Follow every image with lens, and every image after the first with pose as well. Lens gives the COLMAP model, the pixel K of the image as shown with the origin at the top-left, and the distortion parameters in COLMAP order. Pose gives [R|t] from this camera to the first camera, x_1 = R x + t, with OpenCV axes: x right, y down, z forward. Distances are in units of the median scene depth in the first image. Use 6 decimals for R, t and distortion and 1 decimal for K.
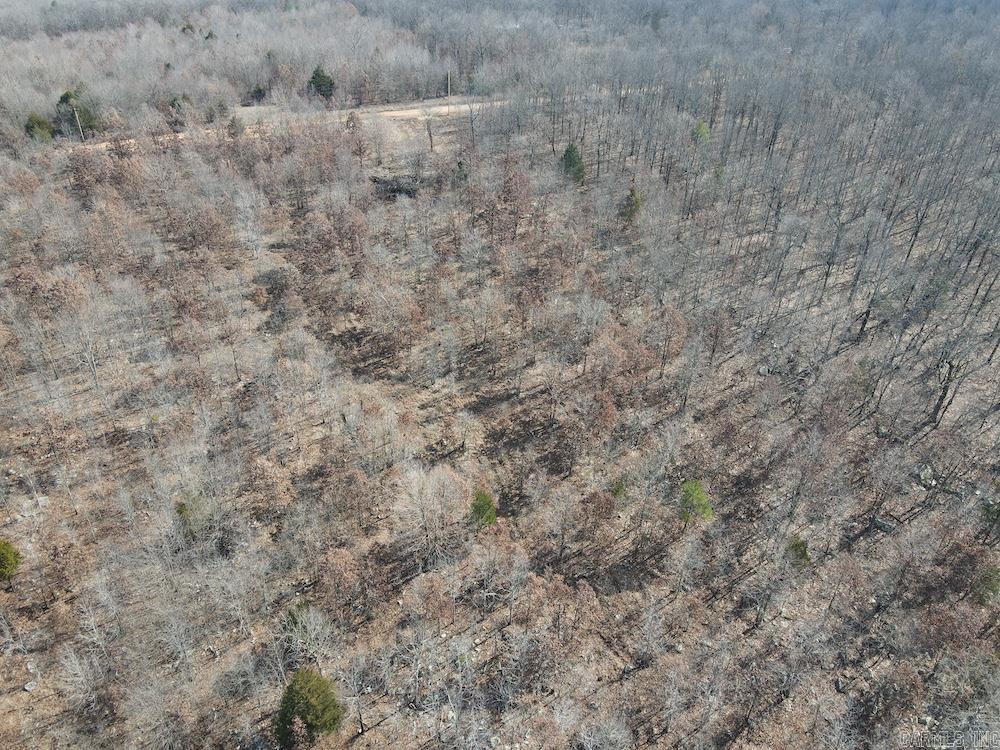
lens RADIAL K [[739.5, 0, 500.0], [0, 739.5, 375.0], [0, 0, 1]] dist [-0.000380, 0.029806]
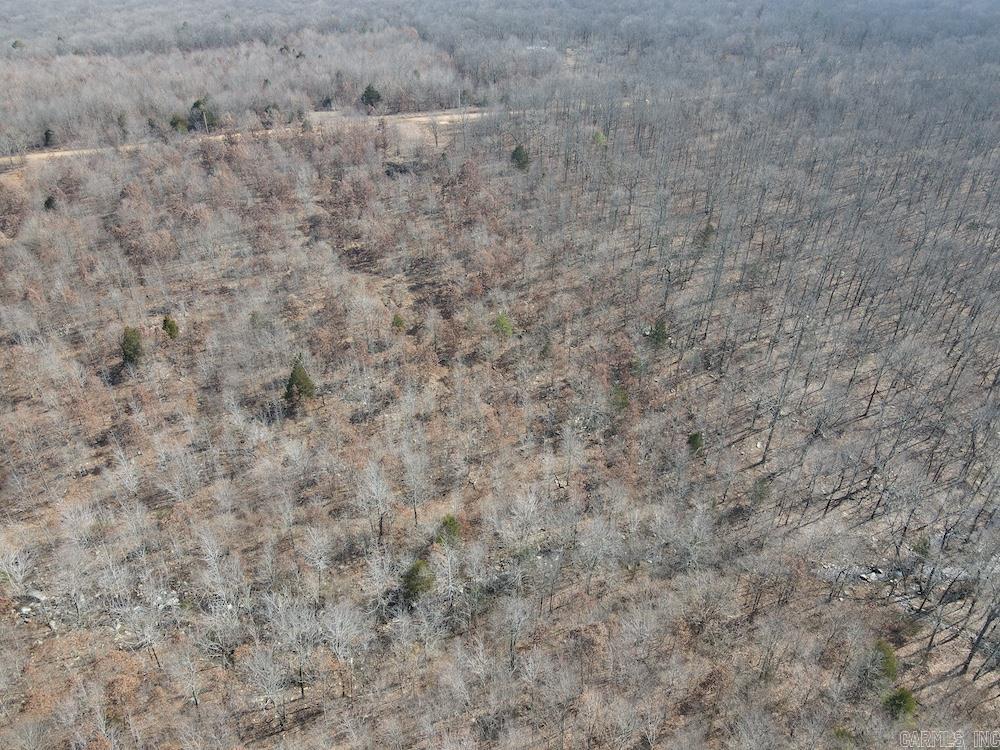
lens RADIAL K [[739.5, 0, 500.0], [0, 739.5, 375.0], [0, 0, 1]] dist [-0.000380, 0.029806]
pose [[0.993009, 0.059768, -0.101789, 0.267495], [-0.059909, 0.998202, 0.001673, 0.172452], [0.101706, 0.004437, 0.994805, -0.551321]]
